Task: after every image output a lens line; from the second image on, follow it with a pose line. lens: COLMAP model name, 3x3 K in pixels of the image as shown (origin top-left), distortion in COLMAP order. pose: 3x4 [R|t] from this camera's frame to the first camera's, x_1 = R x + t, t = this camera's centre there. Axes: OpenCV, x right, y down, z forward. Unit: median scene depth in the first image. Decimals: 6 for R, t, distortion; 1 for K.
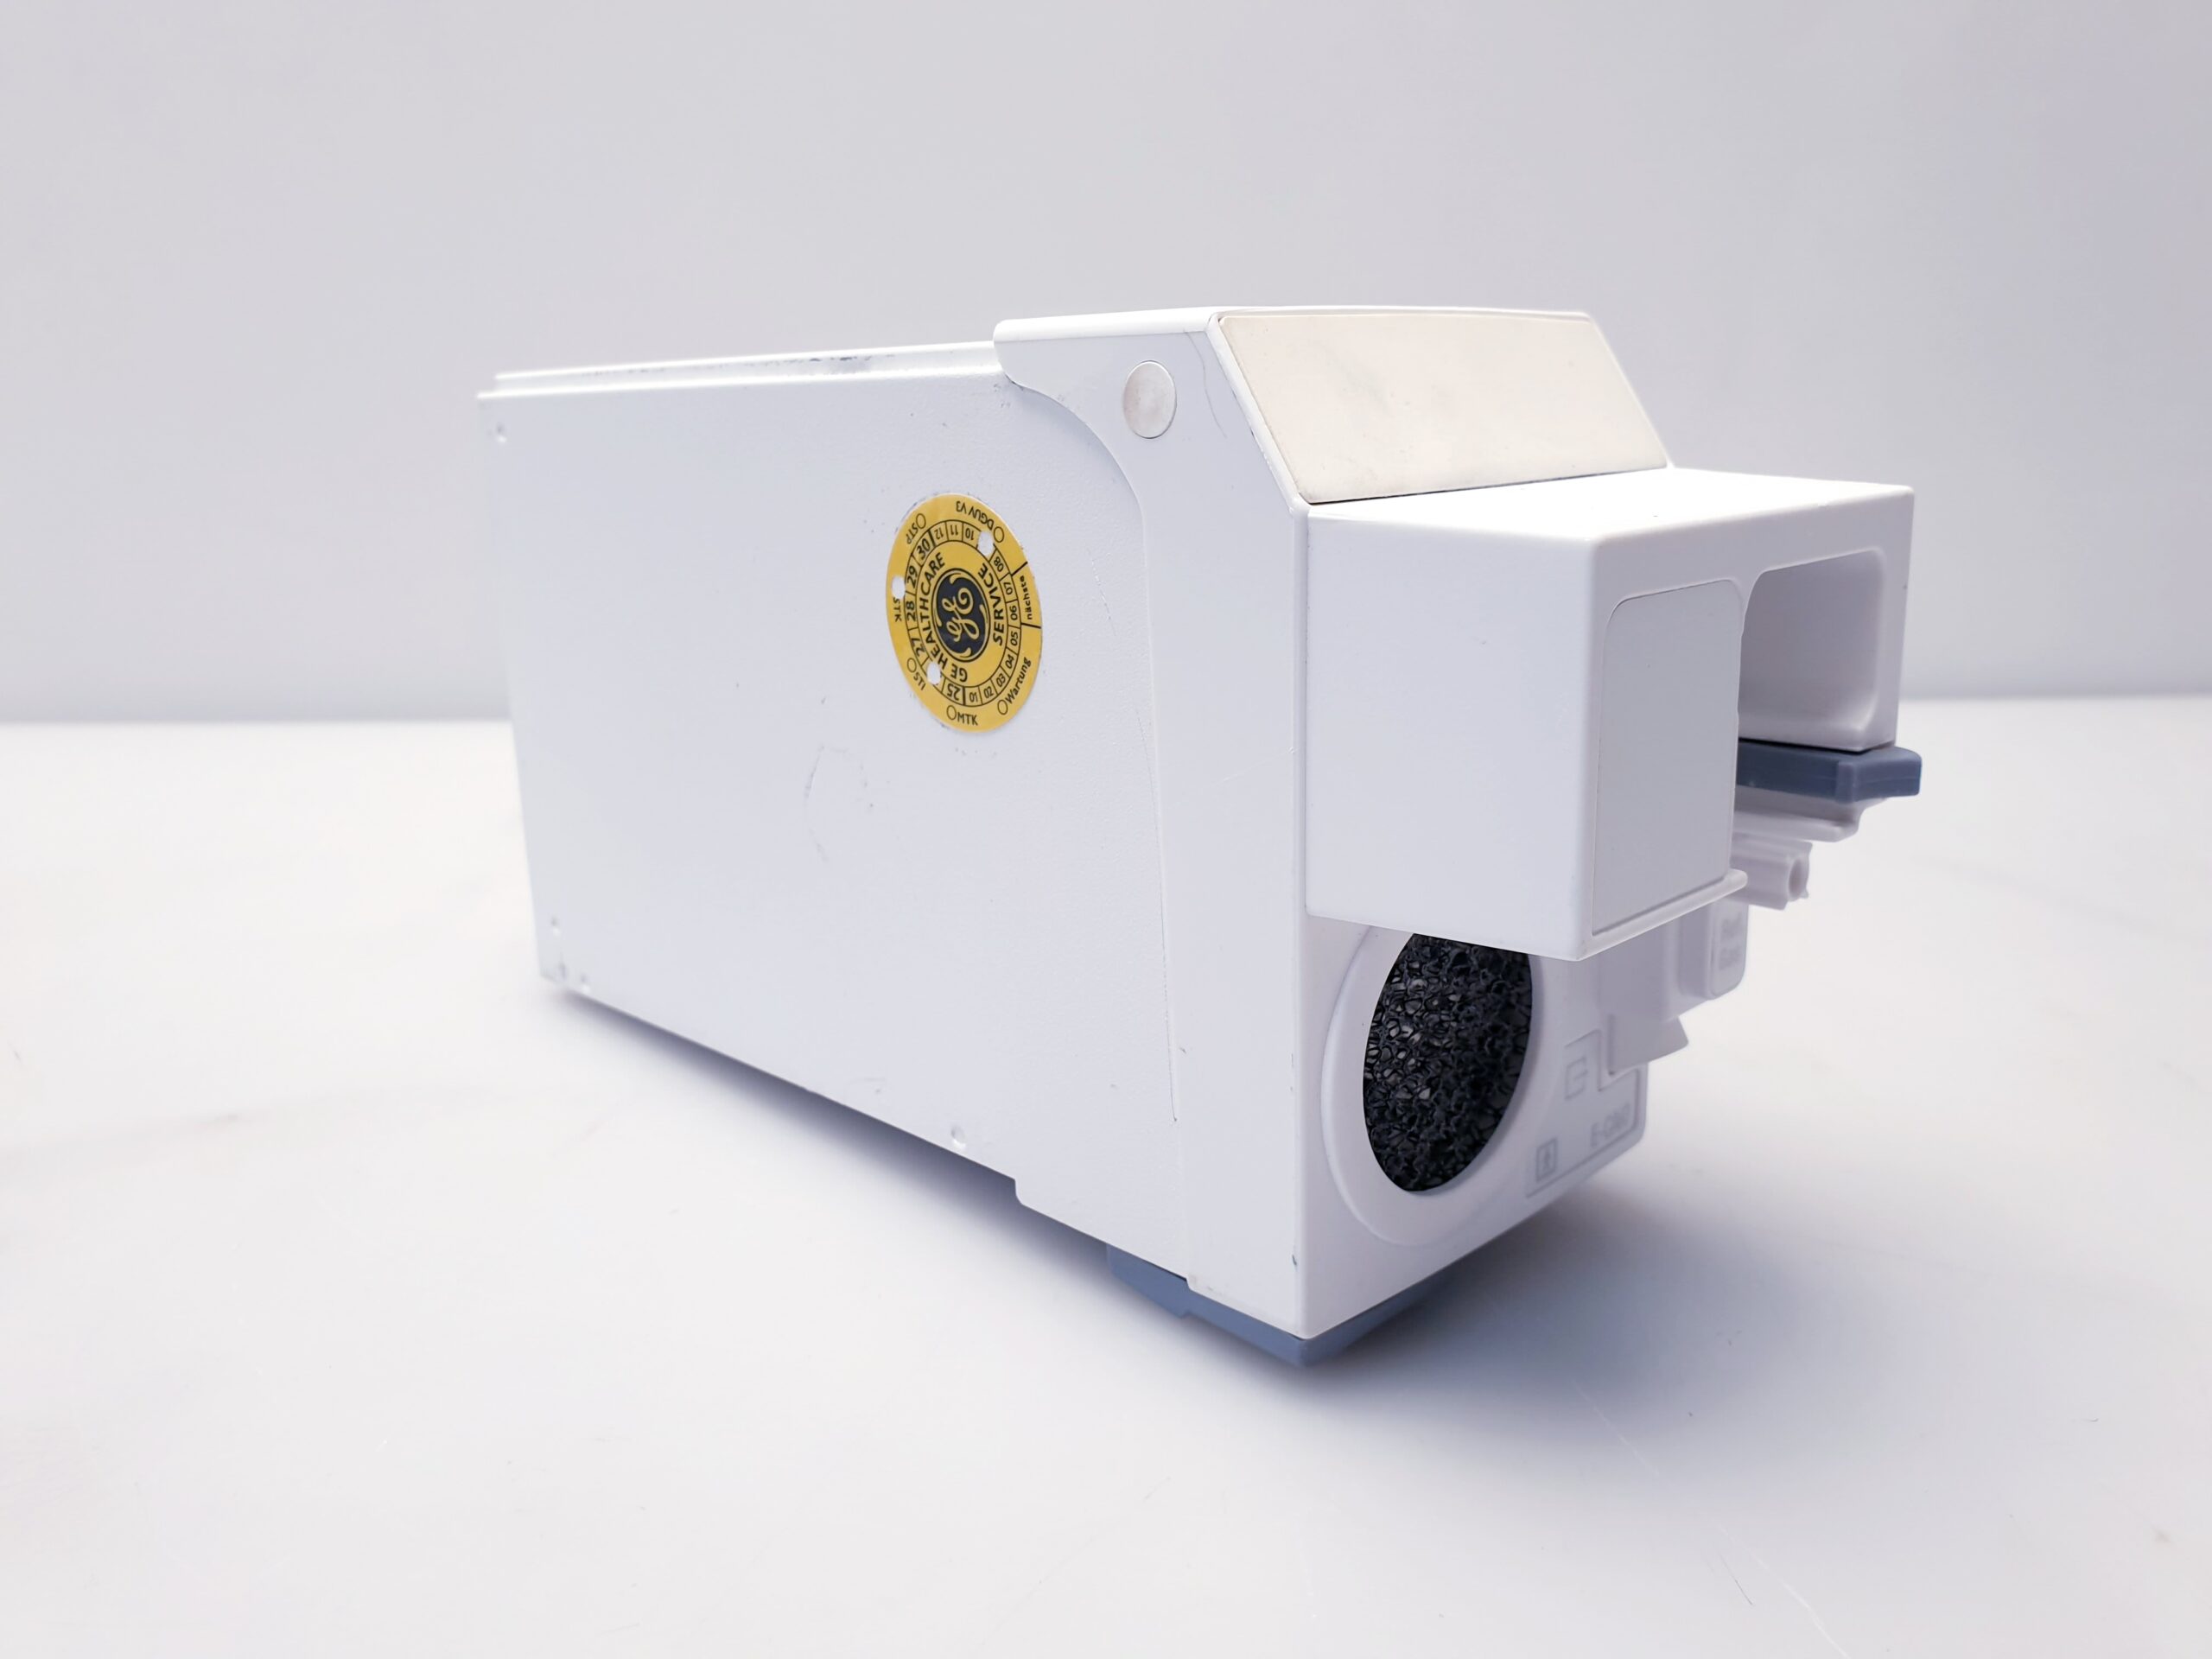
lens RADIAL K [[1796.9, 0, 1106.0], [0, 1796.9, 829.5], [0, 0, 1]] dist [0.047236, -0.005748]
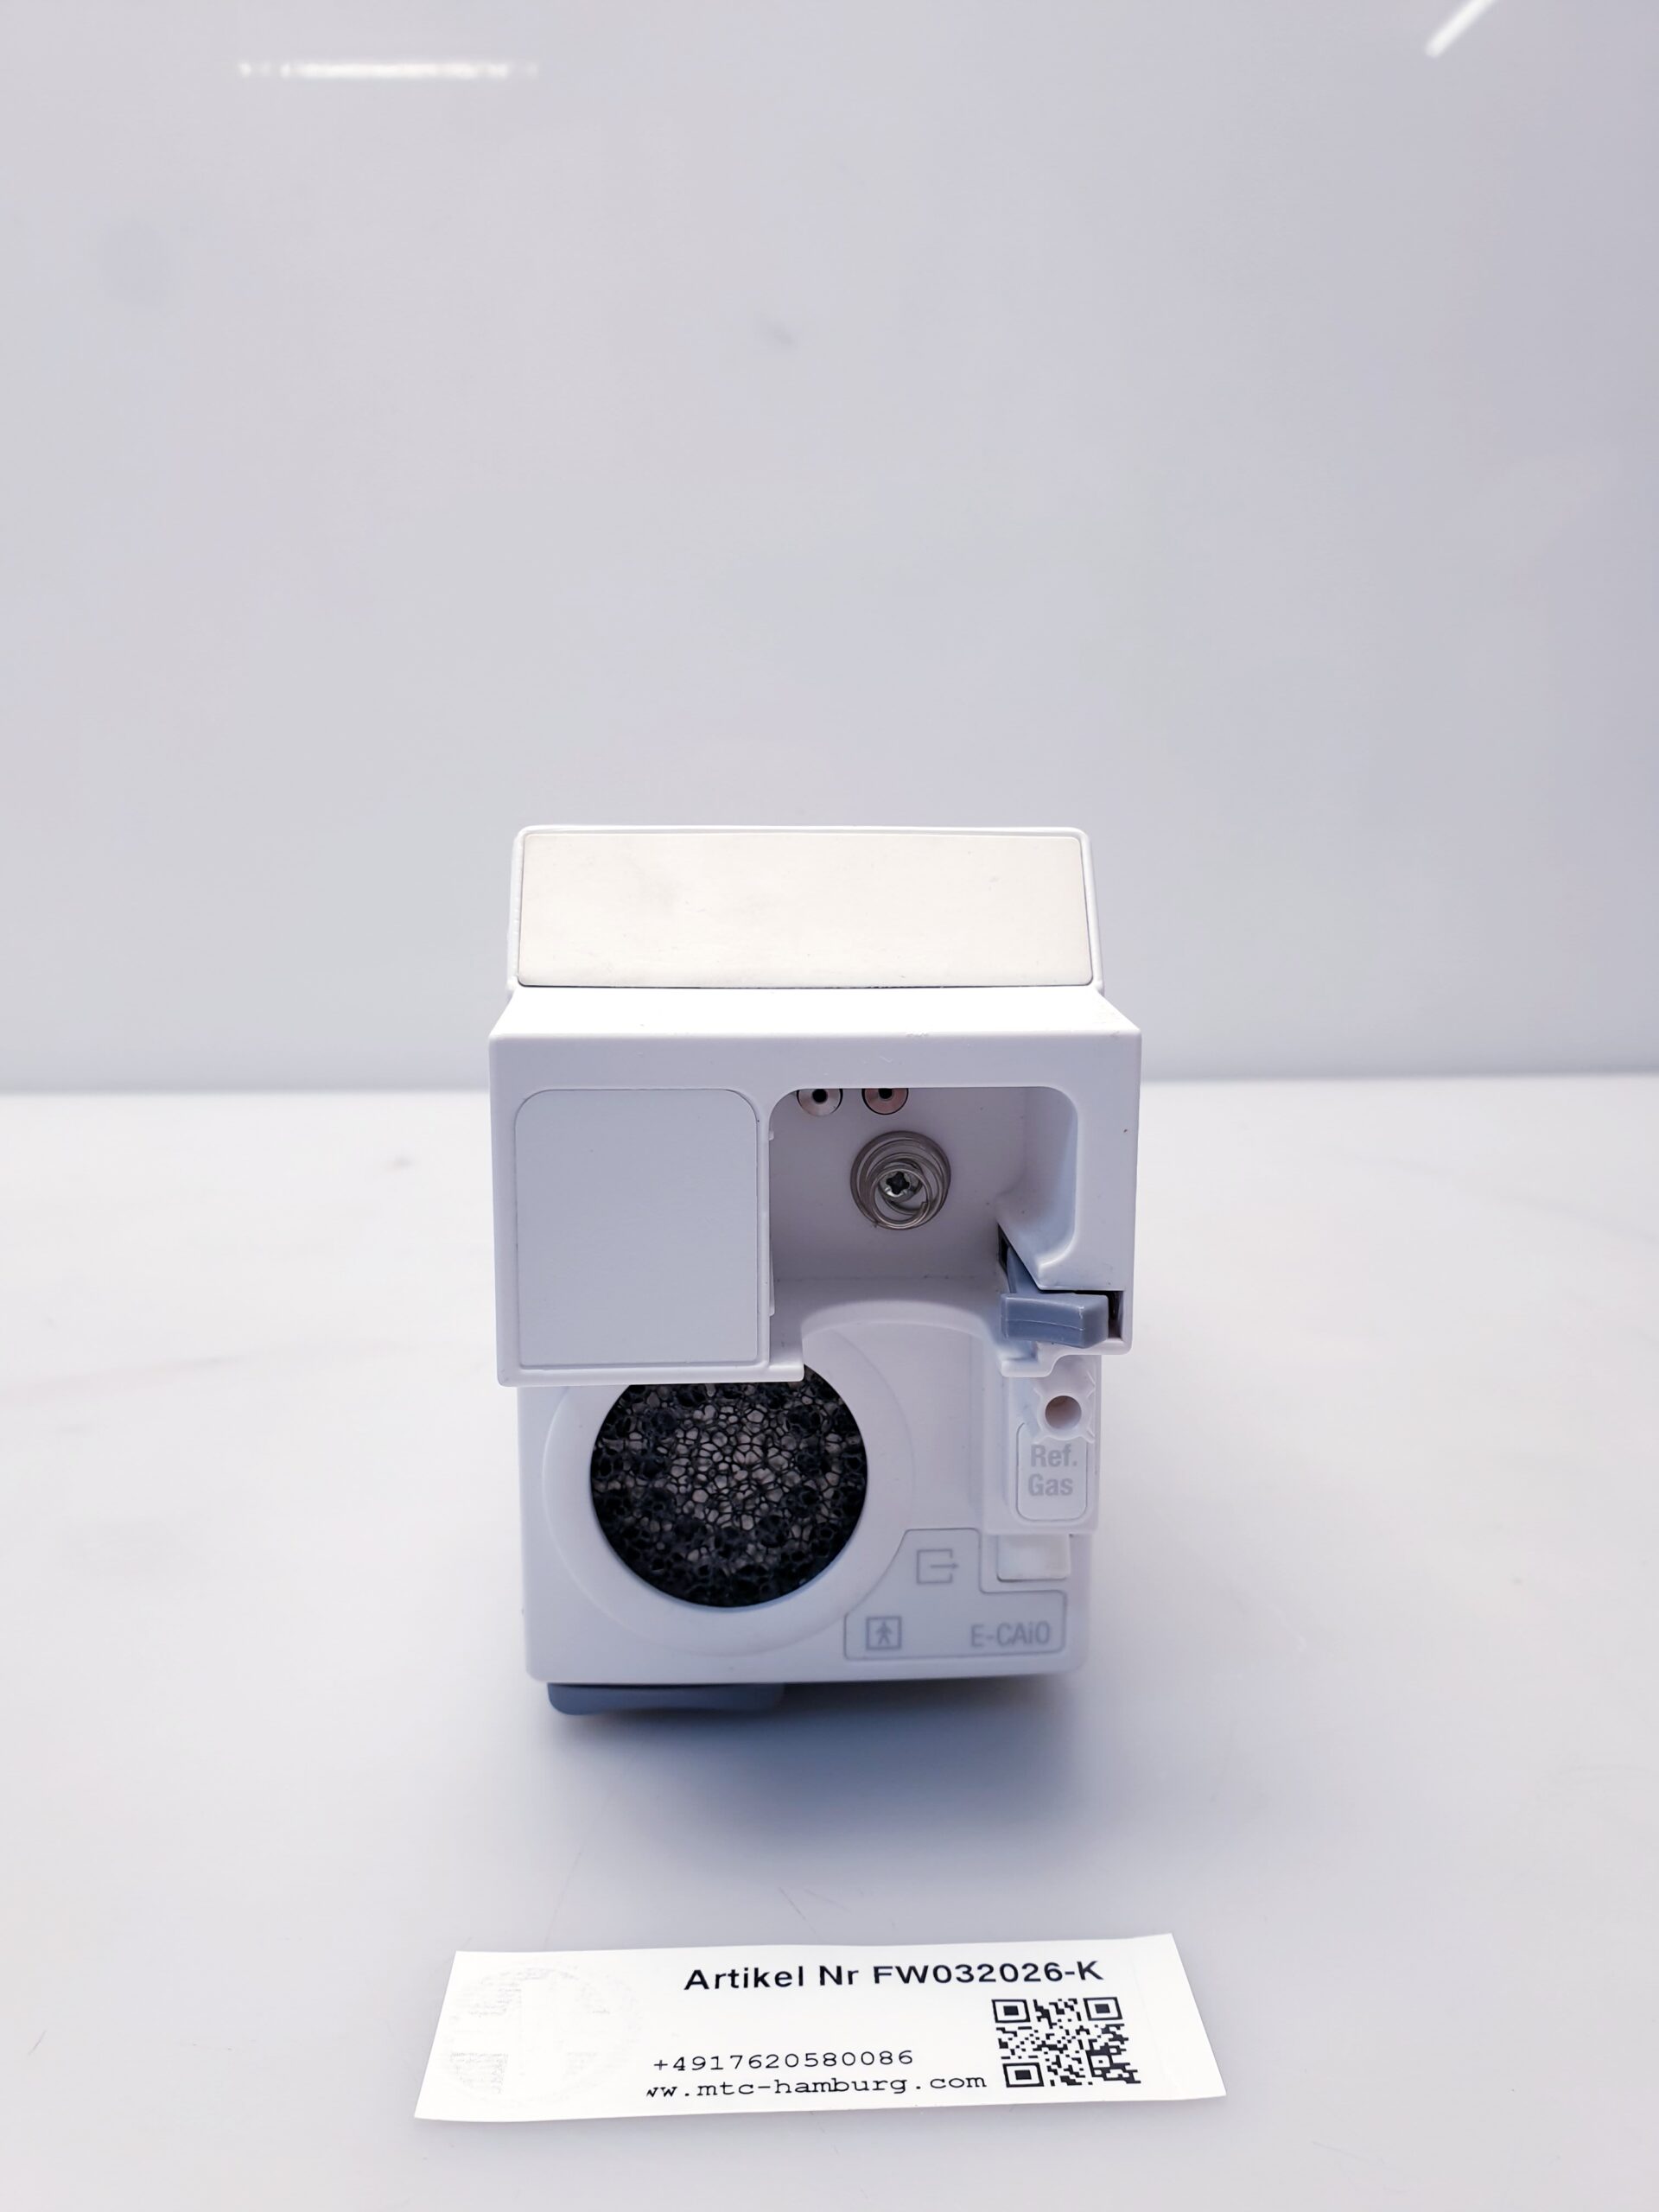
lens RADIAL K [[1796.9, 0, 831.0], [0, 1796.9, 1088.1], [0, 0, 1]] dist [0.047236, -0.005748]
pose [[0.741046, 0.129520, -0.658844, 0.864096], [-0.180296, 0.983567, -0.009435, -0.108348], [0.646795, 0.125779, 0.752220, 0.167357]]
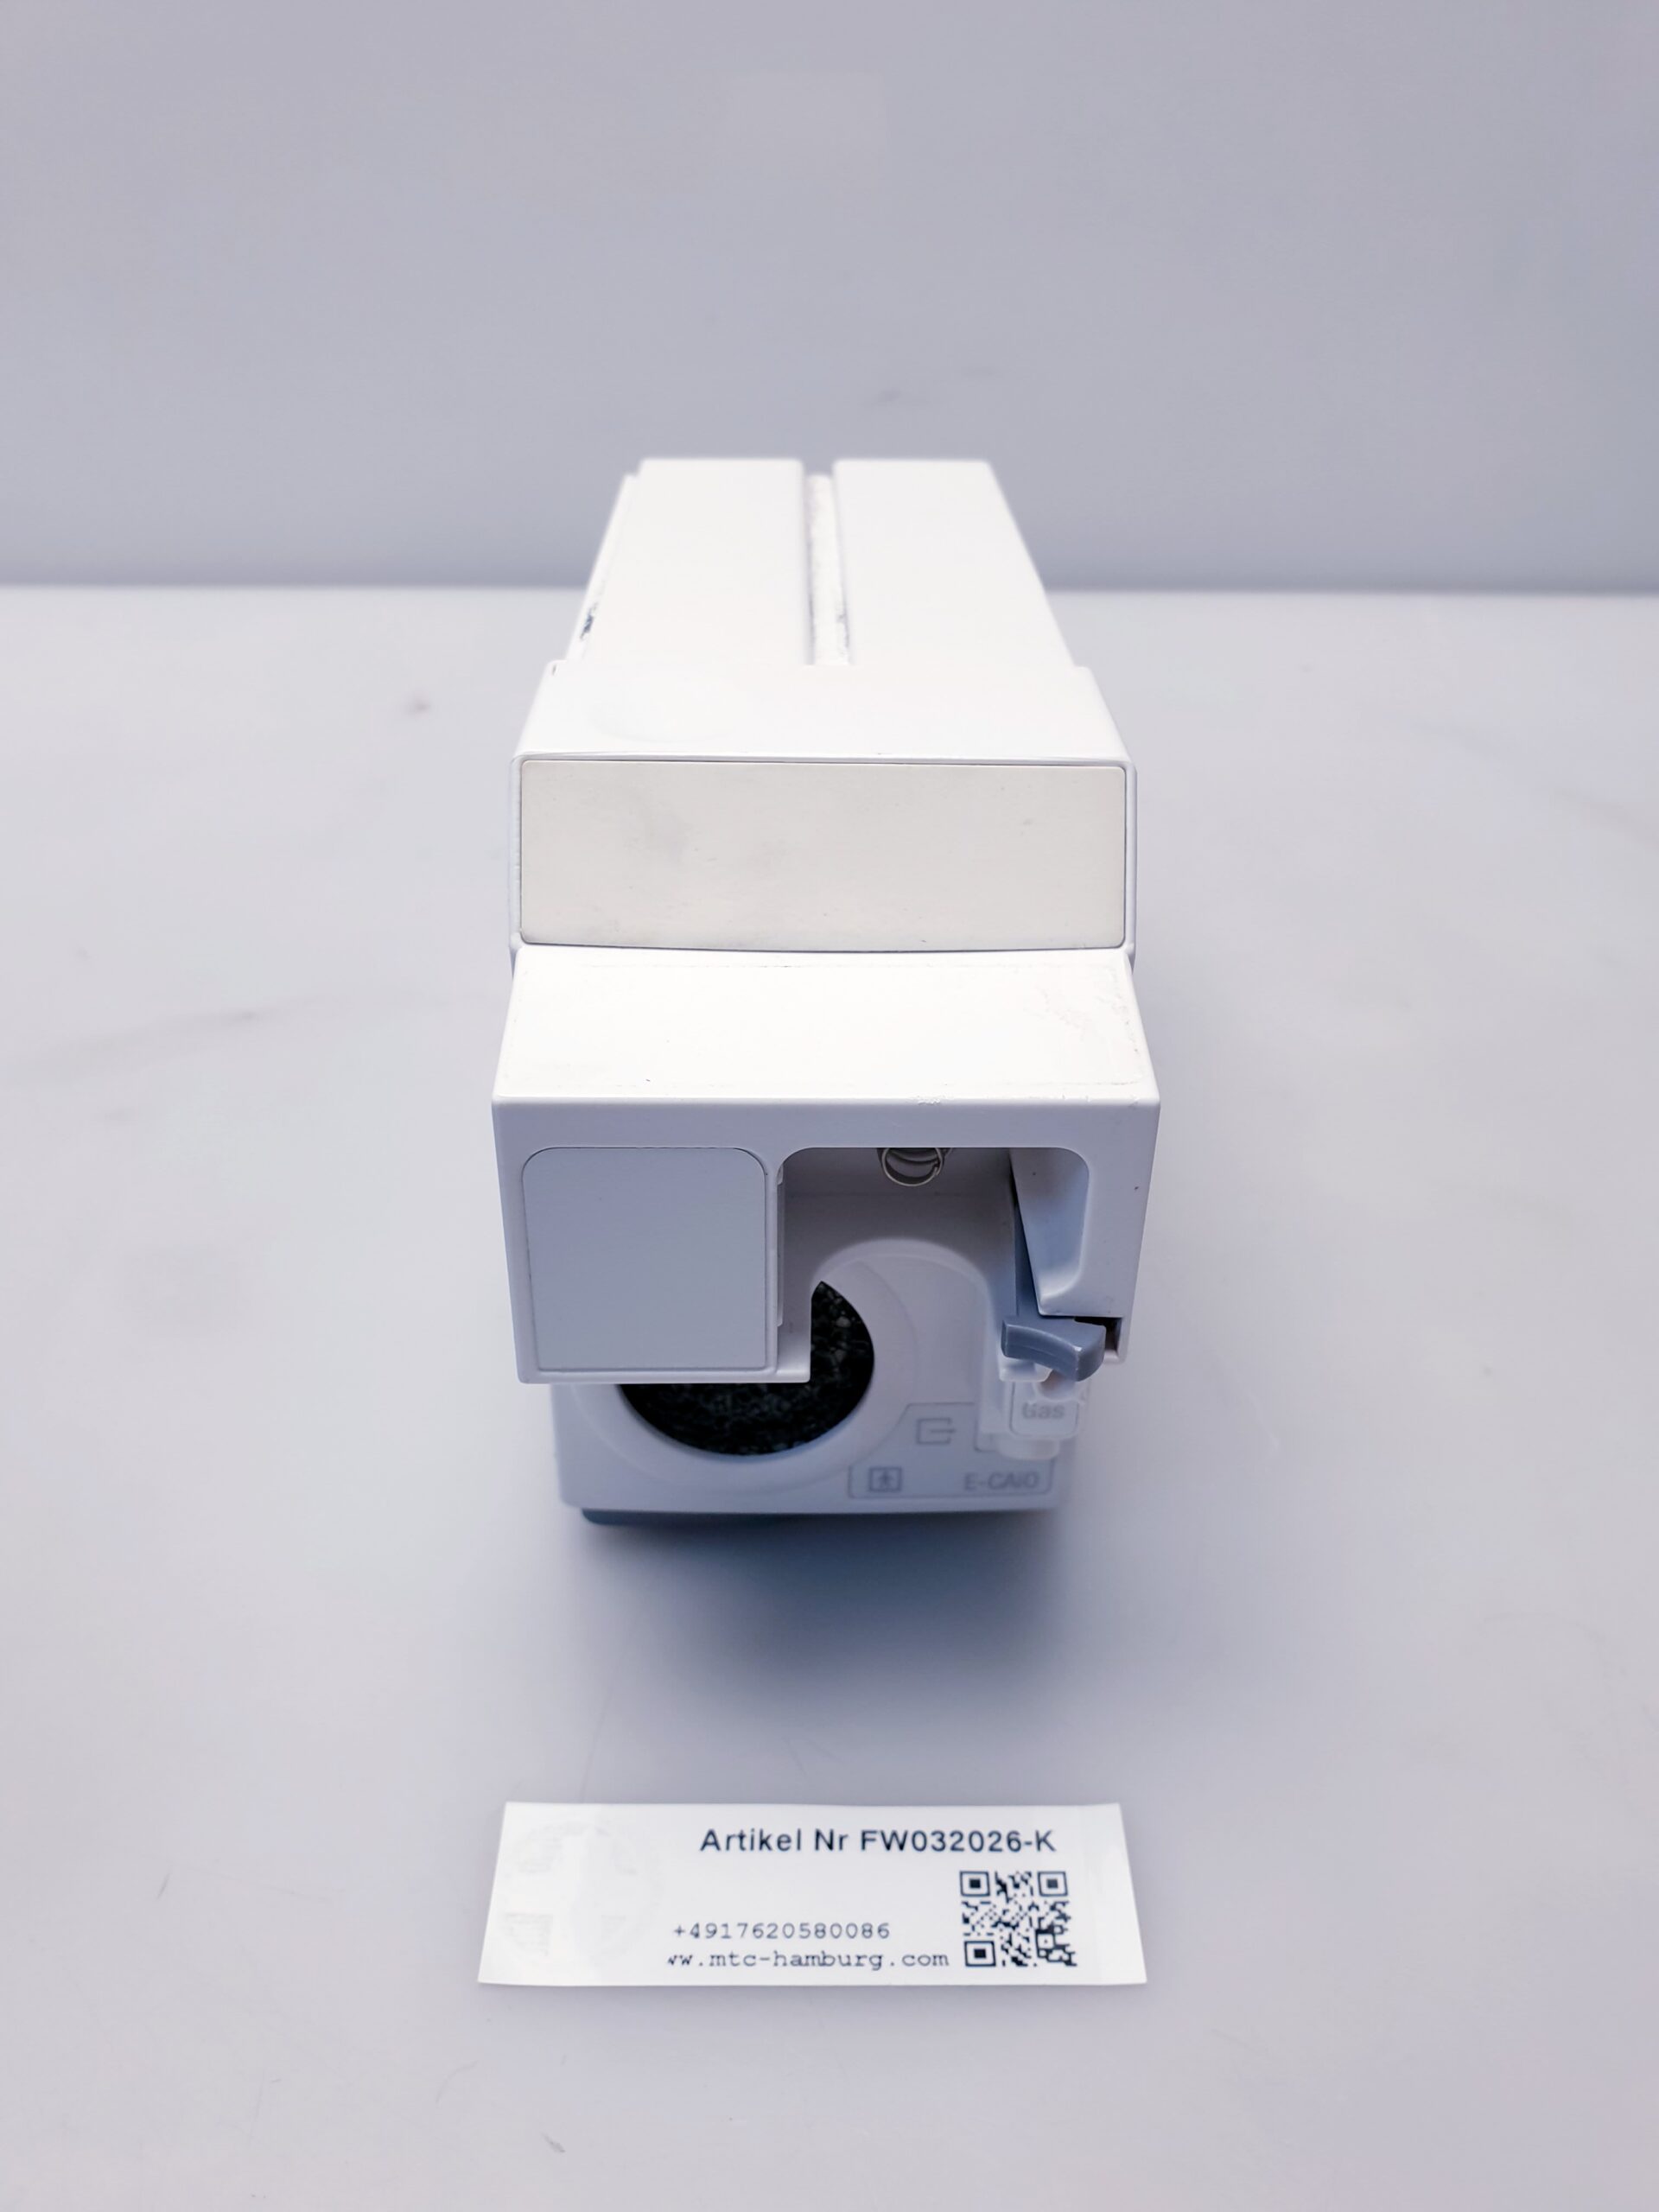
lens RADIAL K [[1796.9, 0, 831.0], [0, 1796.9, 1088.1], [0, 0, 1]] dist [0.047236, -0.005748]
pose [[0.720016, 0.393717, -0.571458, 0.769214], [-0.198599, 0.905941, 0.373938, -0.453748], [0.664933, -0.155750, 0.730483, 0.195857]]
